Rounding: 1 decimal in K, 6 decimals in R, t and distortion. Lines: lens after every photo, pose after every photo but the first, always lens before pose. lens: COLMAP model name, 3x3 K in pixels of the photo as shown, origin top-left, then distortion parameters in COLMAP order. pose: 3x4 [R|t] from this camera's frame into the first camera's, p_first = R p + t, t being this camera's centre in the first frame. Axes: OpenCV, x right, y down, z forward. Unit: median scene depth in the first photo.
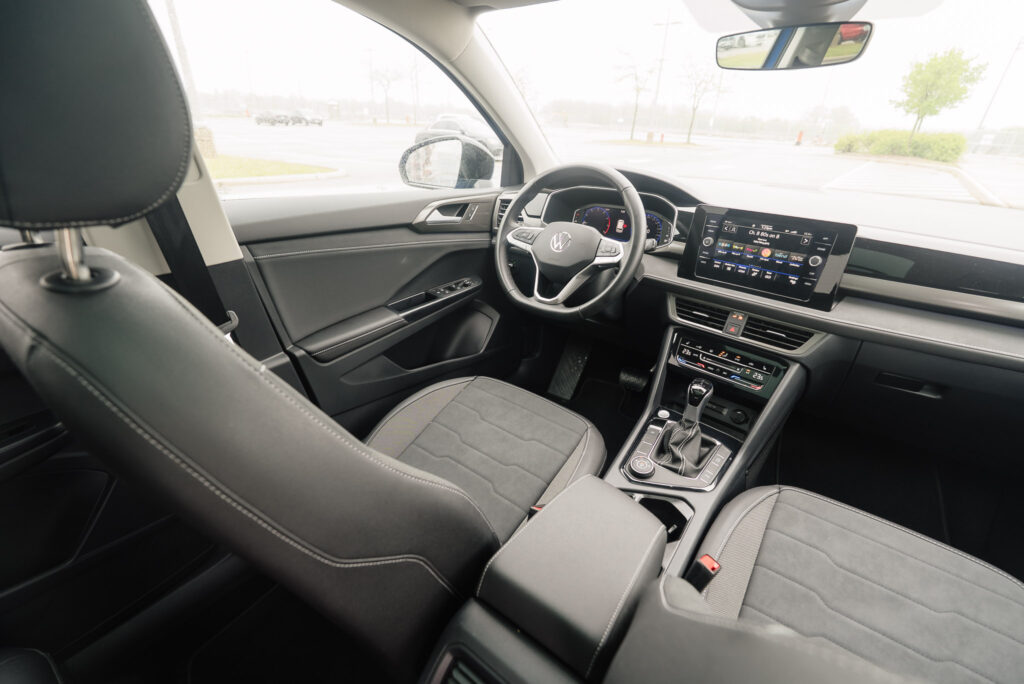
lens RADIAL K [[439.5, 0, 512.0], [0, 439.5, 342.0], [0, 0, 1]] dist [0.000533, 0.000205]
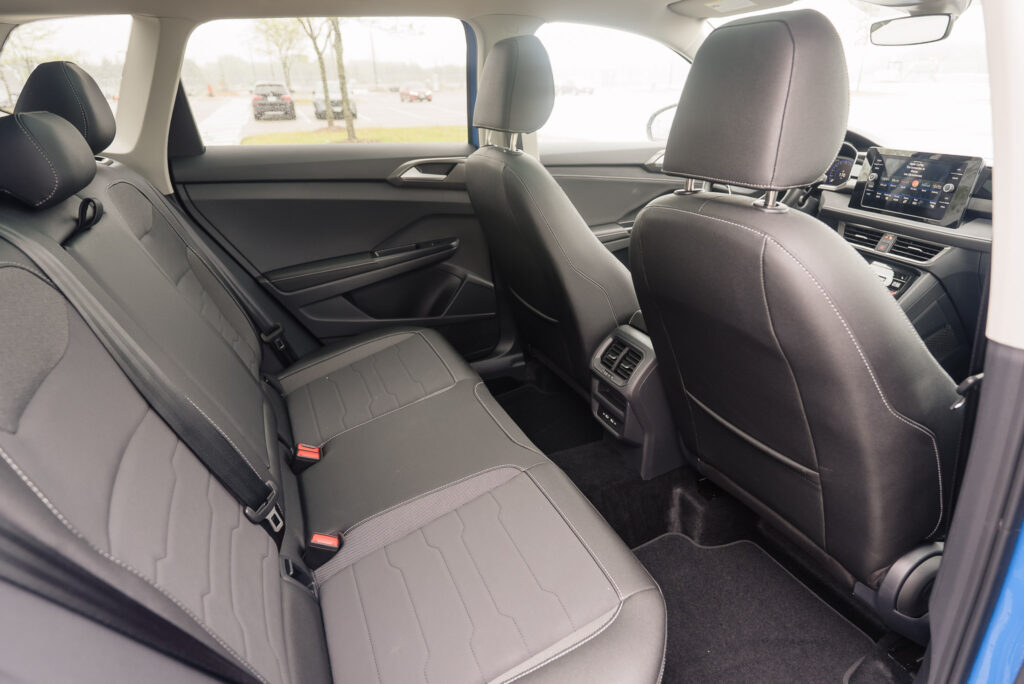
lens RADIAL K [[550.2, 0, 512.0], [0, 550.2, 342.0], [0, 0, 1]] dist [0.002444, 0.000309]
pose [[0.874760, 0.157791, -0.458144, 0.356978], [-0.171350, 0.985136, 0.012124, 0.408077], [0.453248, 0.067897, 0.888795, -0.859405]]
